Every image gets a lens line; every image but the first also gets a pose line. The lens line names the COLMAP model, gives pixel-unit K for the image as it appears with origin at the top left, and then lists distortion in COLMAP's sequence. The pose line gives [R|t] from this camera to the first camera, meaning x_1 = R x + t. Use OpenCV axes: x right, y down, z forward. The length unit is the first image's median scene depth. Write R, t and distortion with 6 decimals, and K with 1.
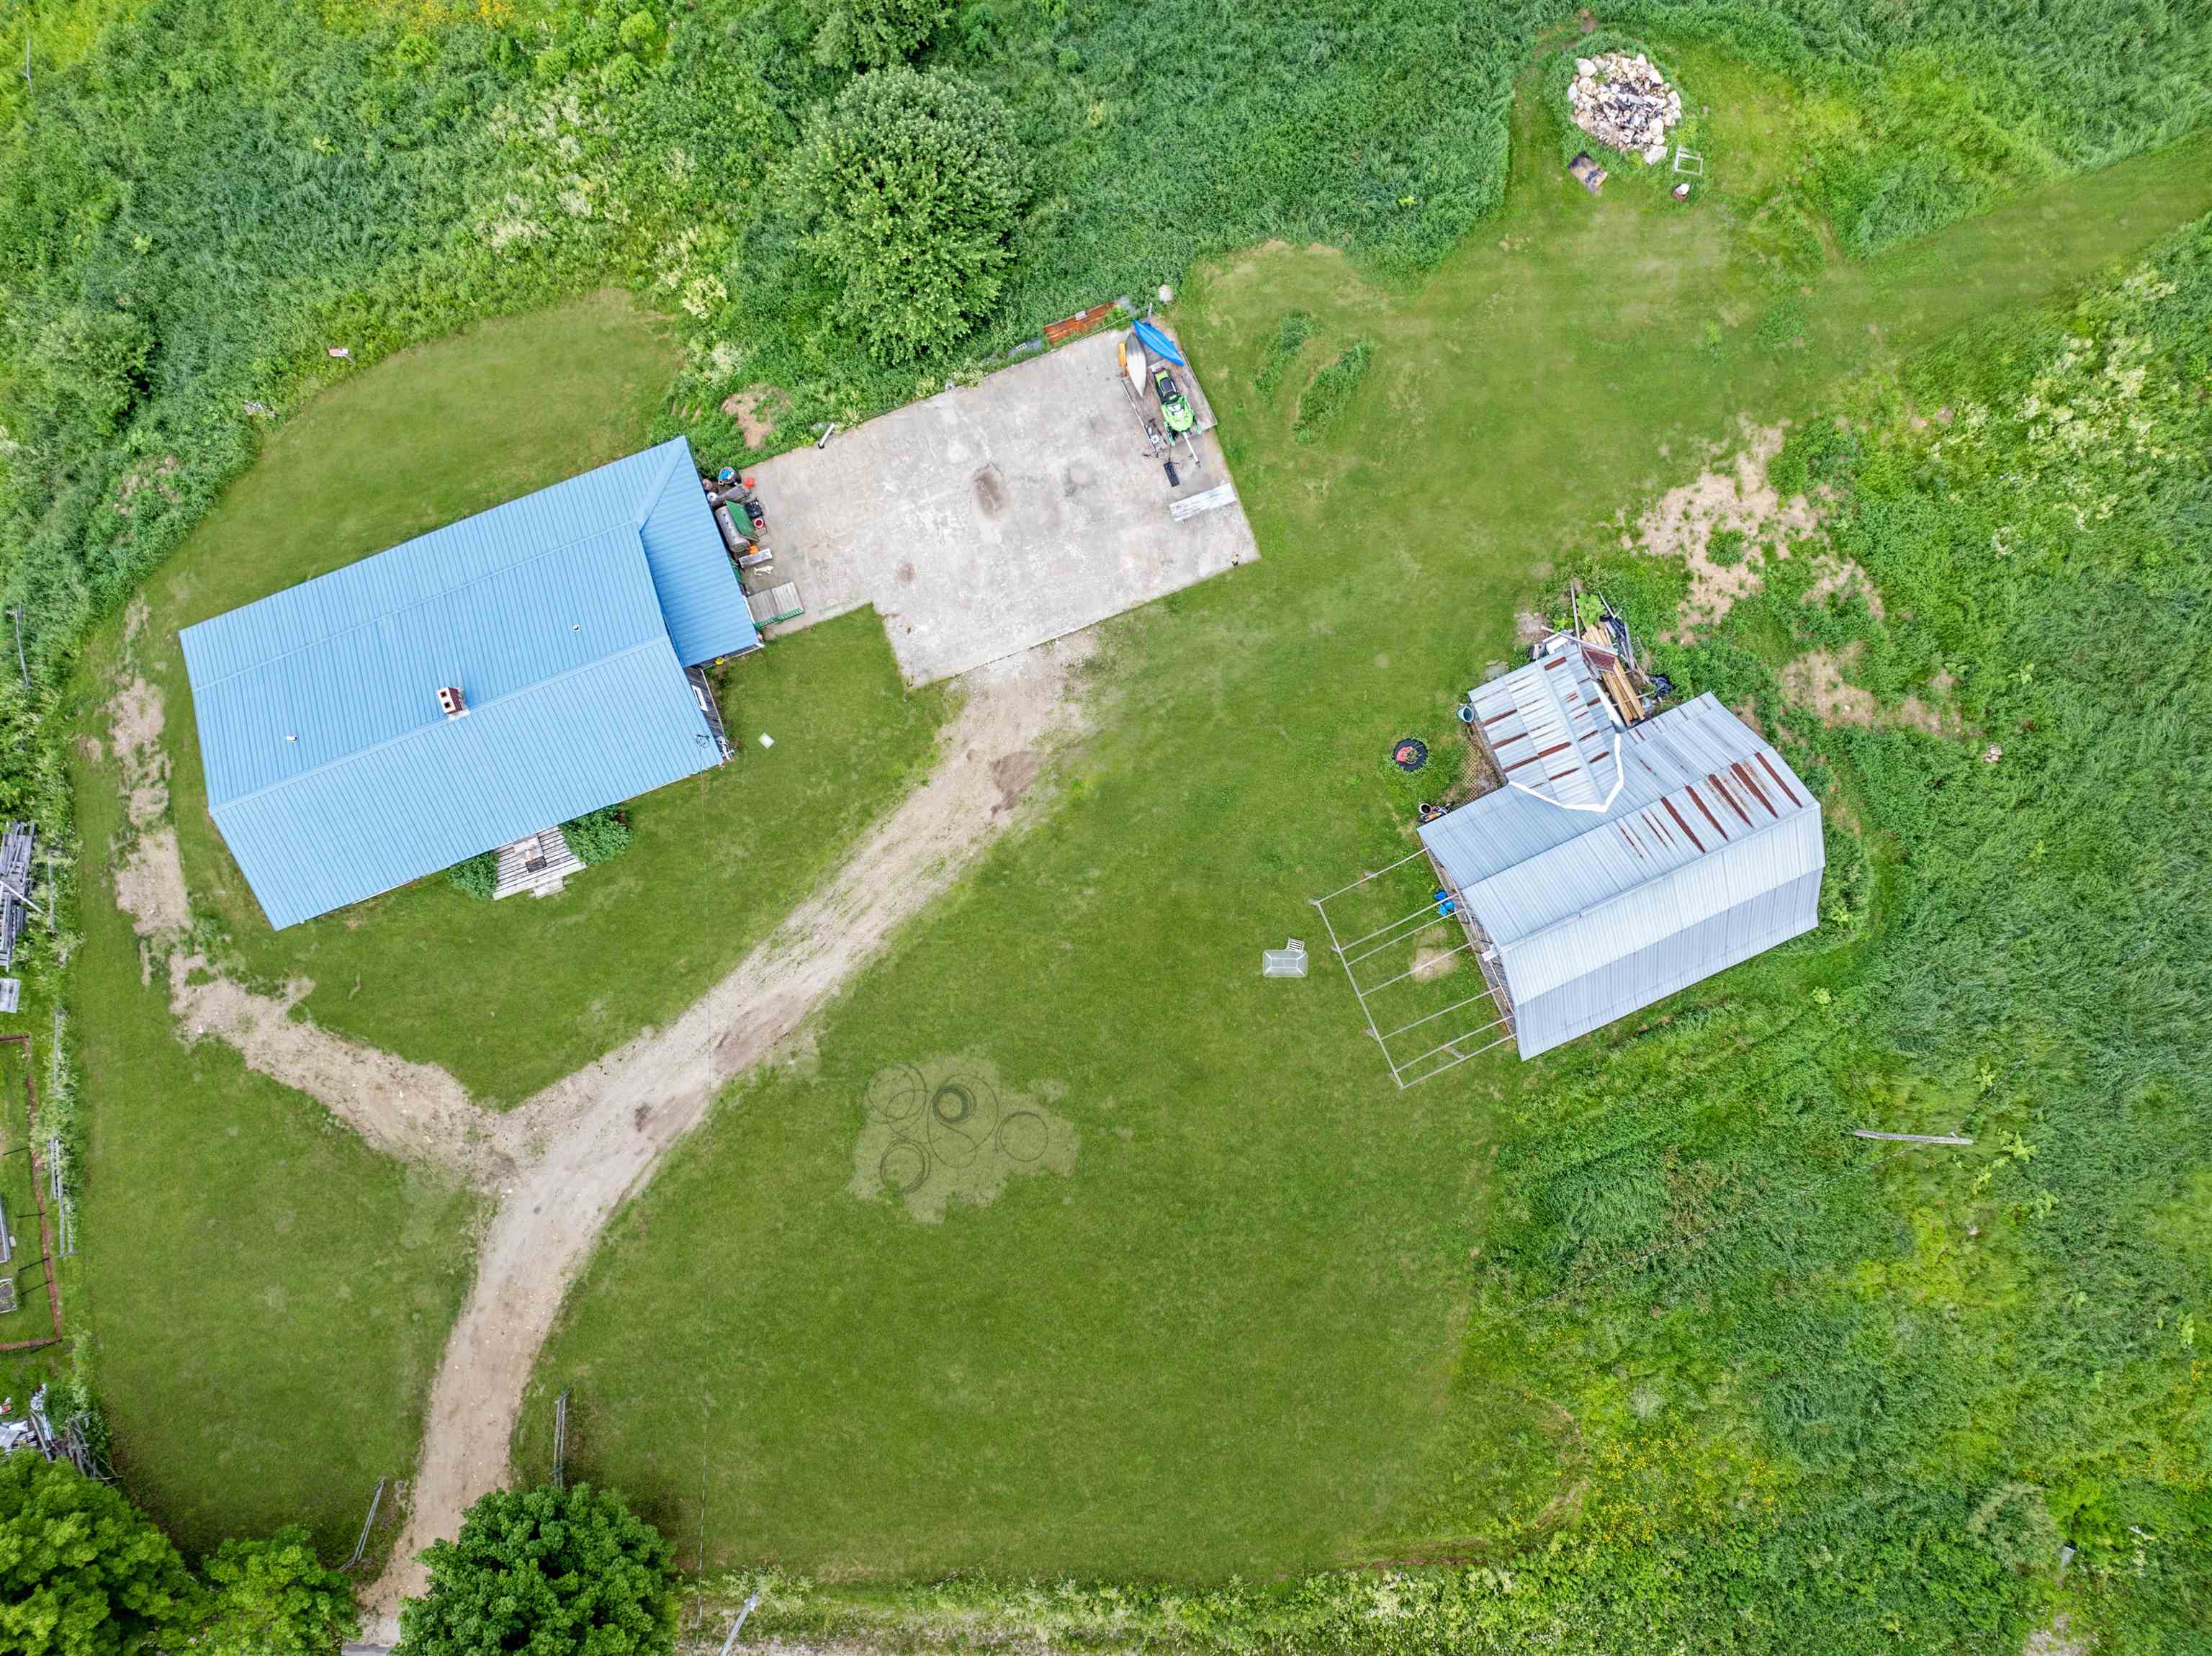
lens RADIAL K [[1549.1, 0, 1111.0], [0, 1549.1, 819.0], [0, 0, 1]] dist [-0.040498, 0.003723]
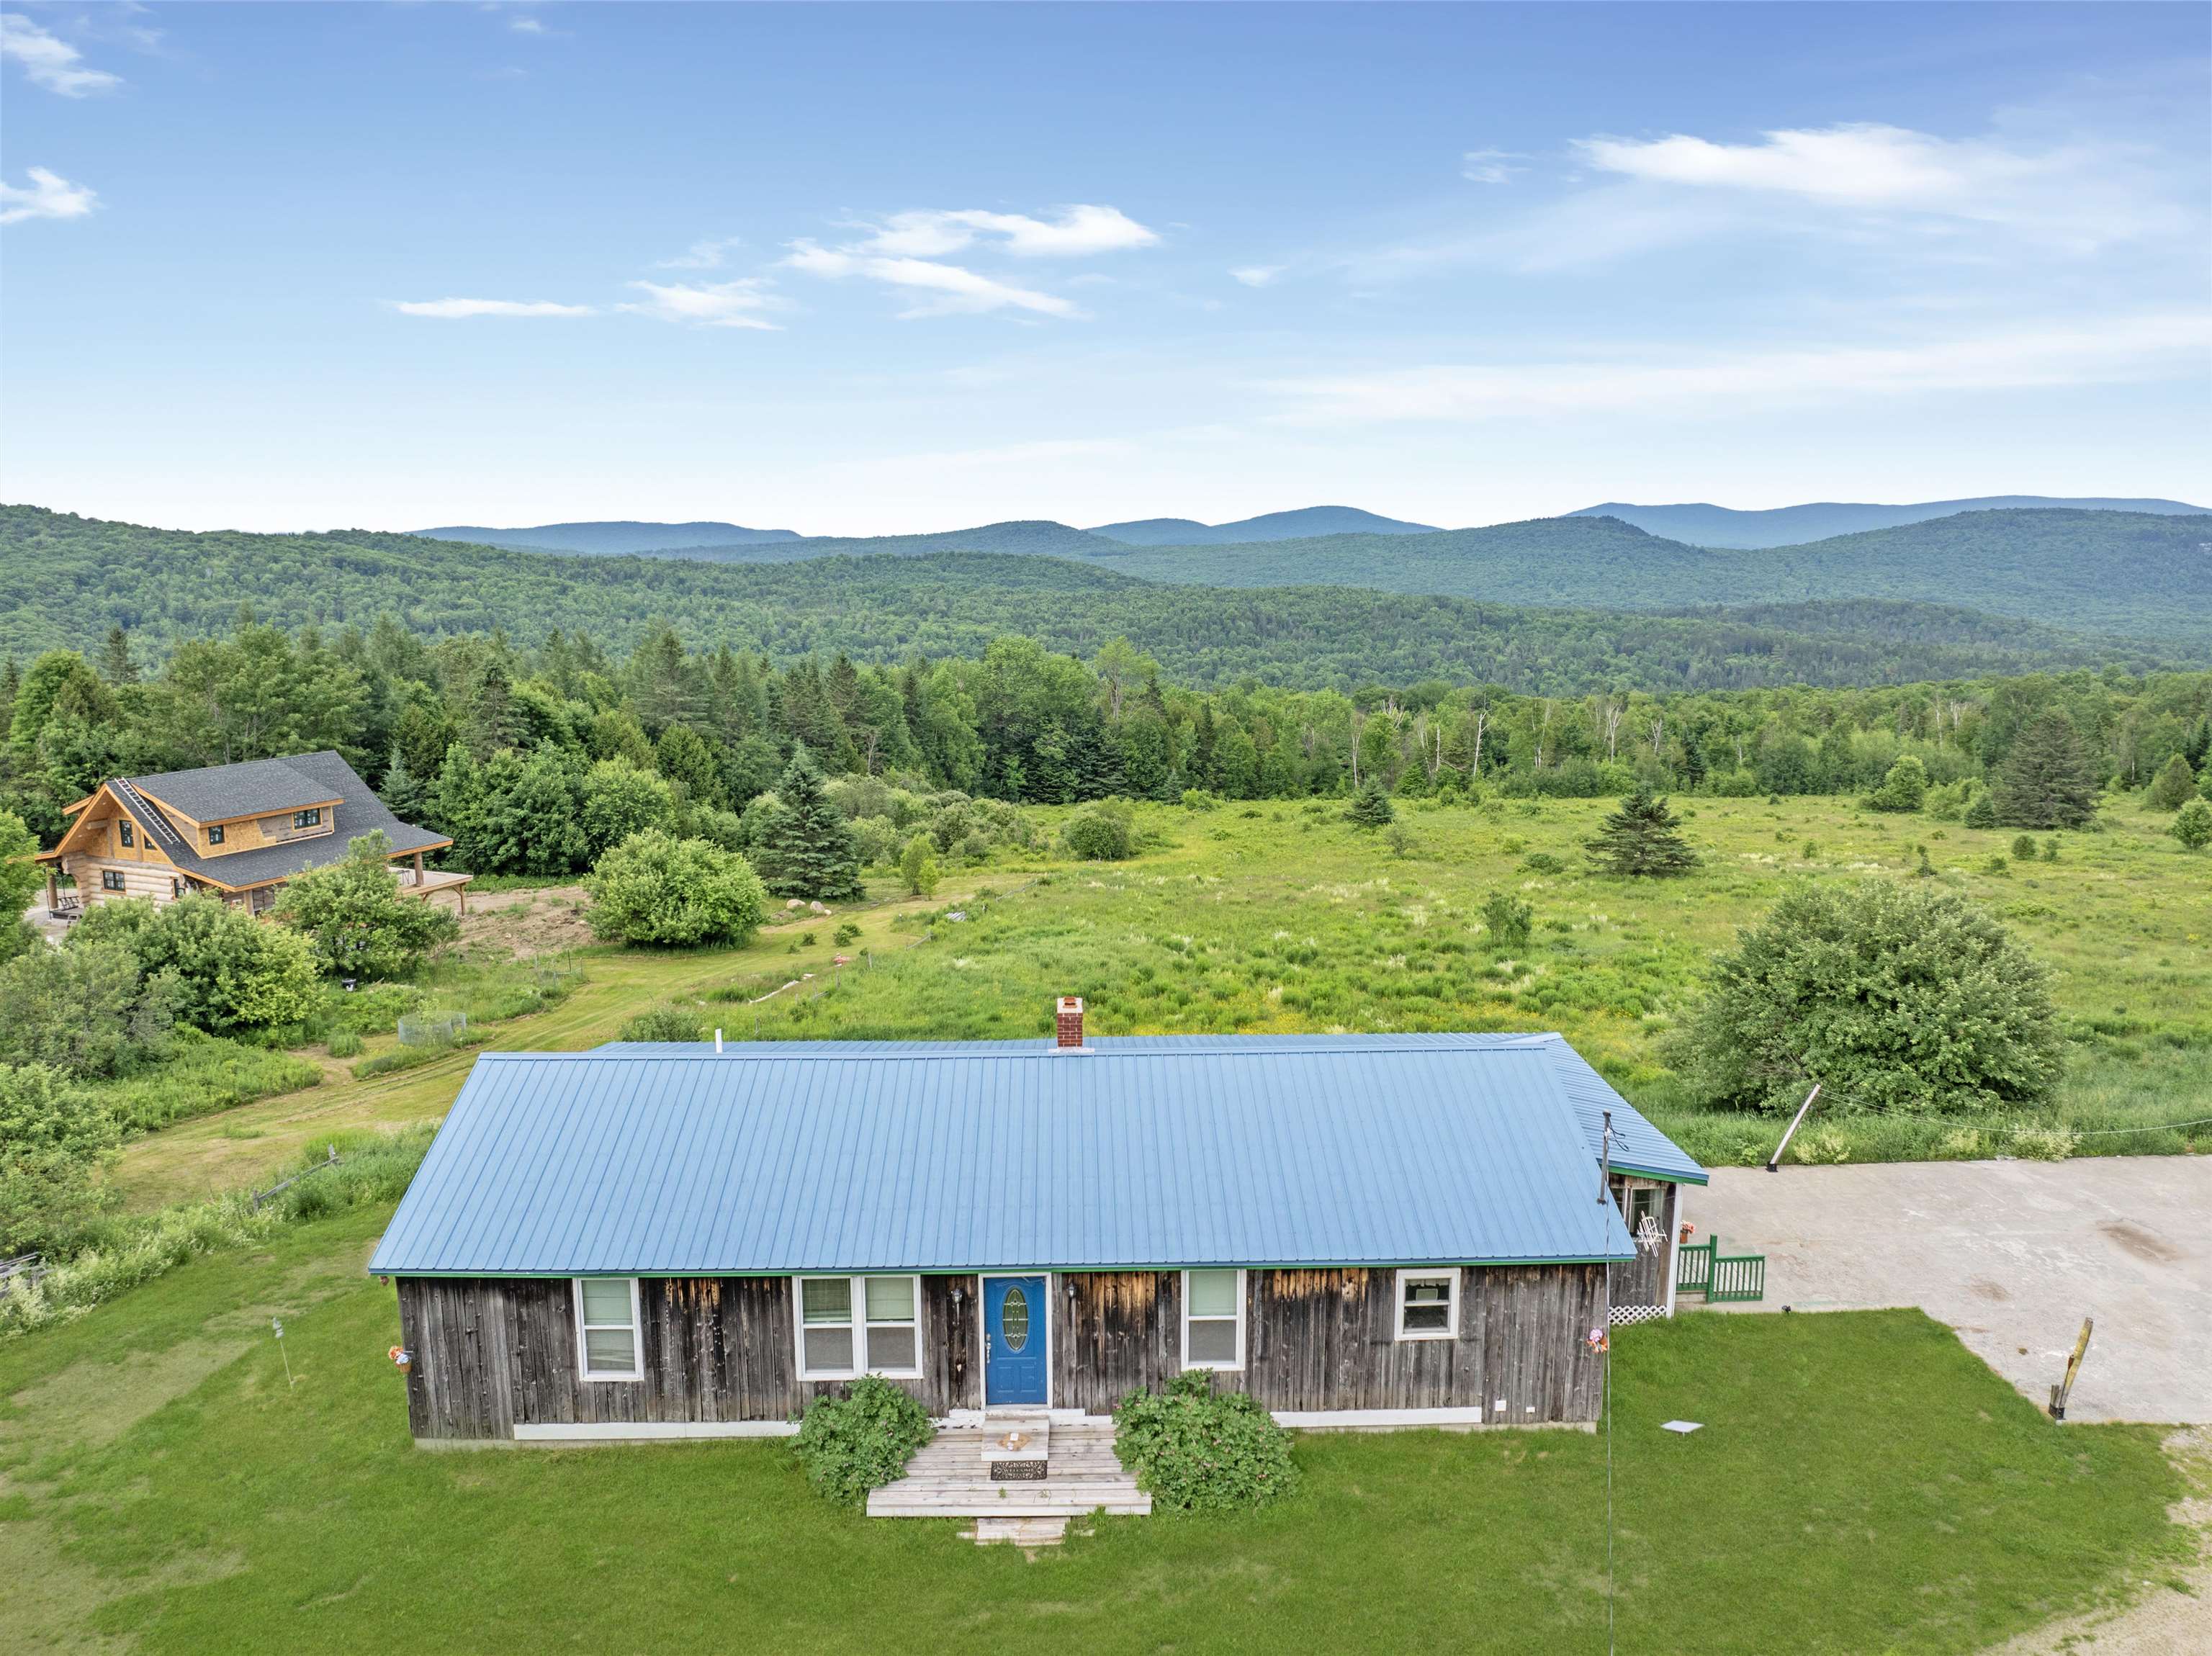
lens RADIAL K [[1549.1, 0, 1114.0], [0, 1549.1, 820.8], [0, 0, 1]] dist [-0.040498, 0.003723]
pose [[0.946676, 0.066105, -0.315332, -0.247067], [-0.322126, 0.175208, -0.930342, 0.327798], [-0.006252, 0.982310, 0.187160, 0.777881]]
